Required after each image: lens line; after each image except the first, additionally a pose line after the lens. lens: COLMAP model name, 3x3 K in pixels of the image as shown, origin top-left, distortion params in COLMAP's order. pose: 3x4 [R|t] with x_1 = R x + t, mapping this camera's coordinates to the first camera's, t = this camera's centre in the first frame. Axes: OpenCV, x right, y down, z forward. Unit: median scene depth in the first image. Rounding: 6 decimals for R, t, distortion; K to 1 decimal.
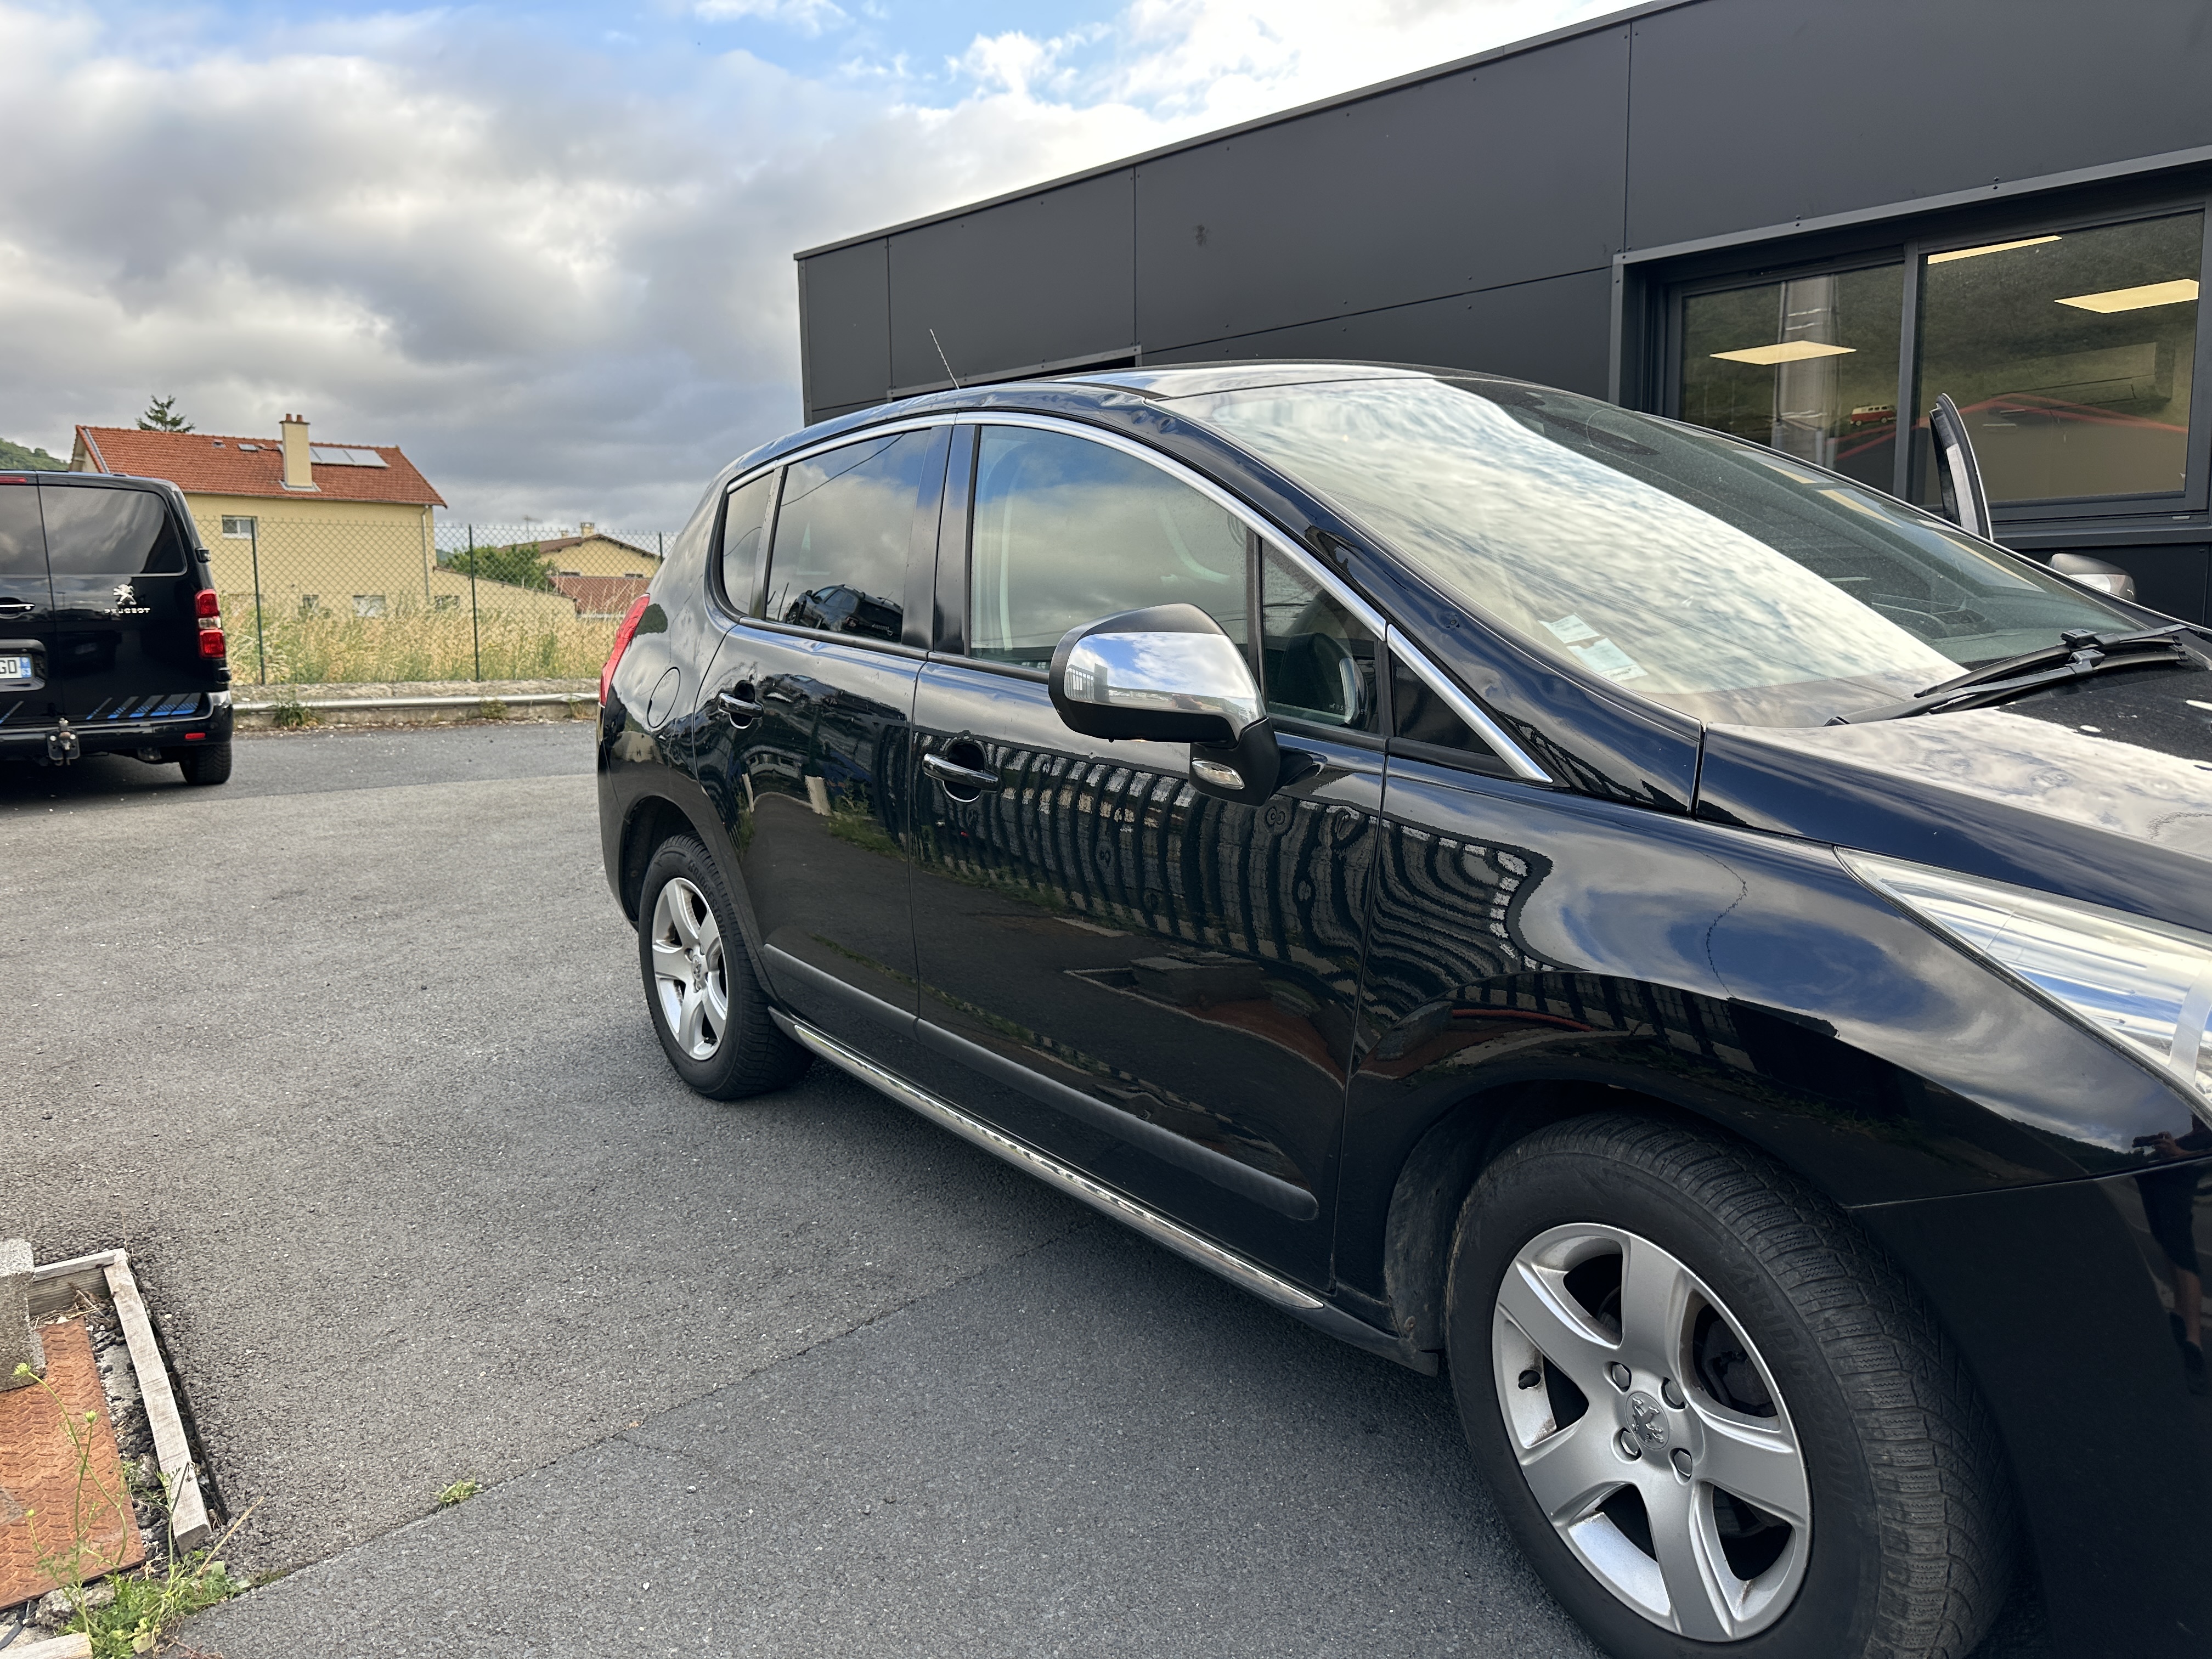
lens RADIAL K [[1568.0, 0, 1099.3], [0, 1568.0, 821.3], [0, 0, 1]] dist [0.043619, -0.047558]
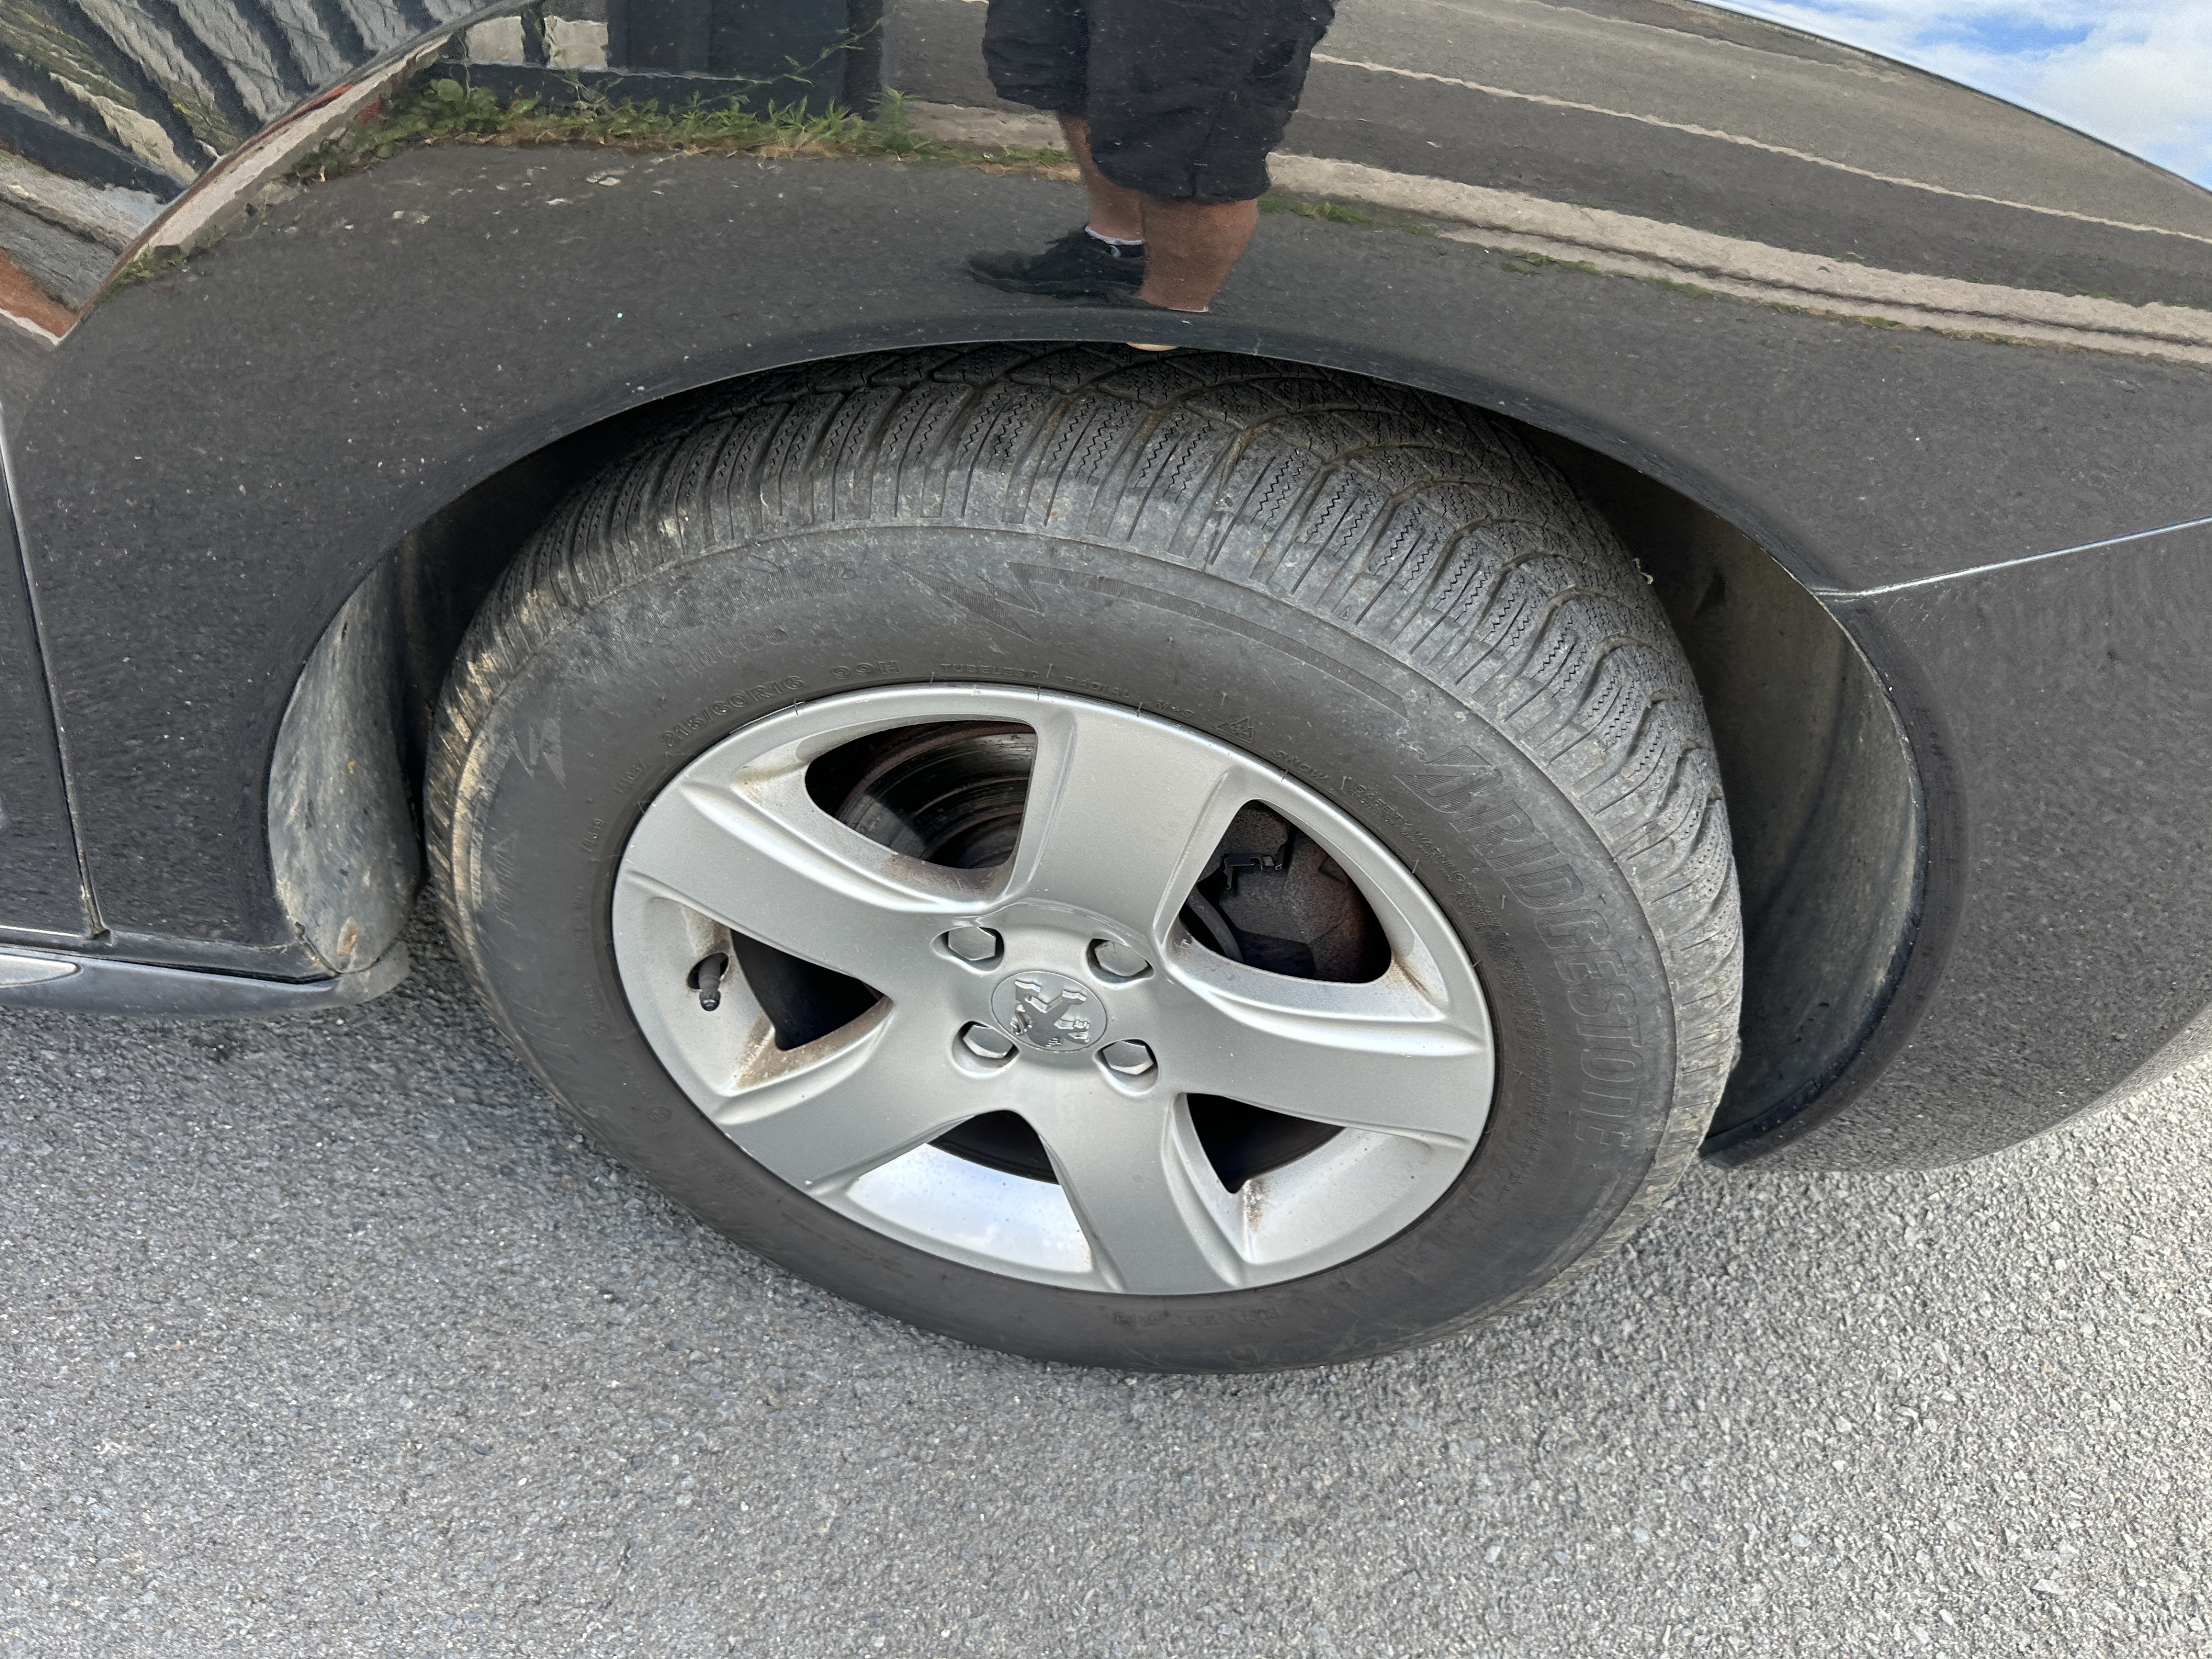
lens RADIAL K [[1568.0, 0, 1099.3], [0, 1568.0, 821.3], [0, 0, 1]] dist [0.043619, -0.047558]
pose [[0.628083, -0.441236, 0.640954, 0.088300], [-0.032945, 0.807877, 0.588430, 0.064236], [-0.777449, -0.390699, 0.492877, 0.812221]]
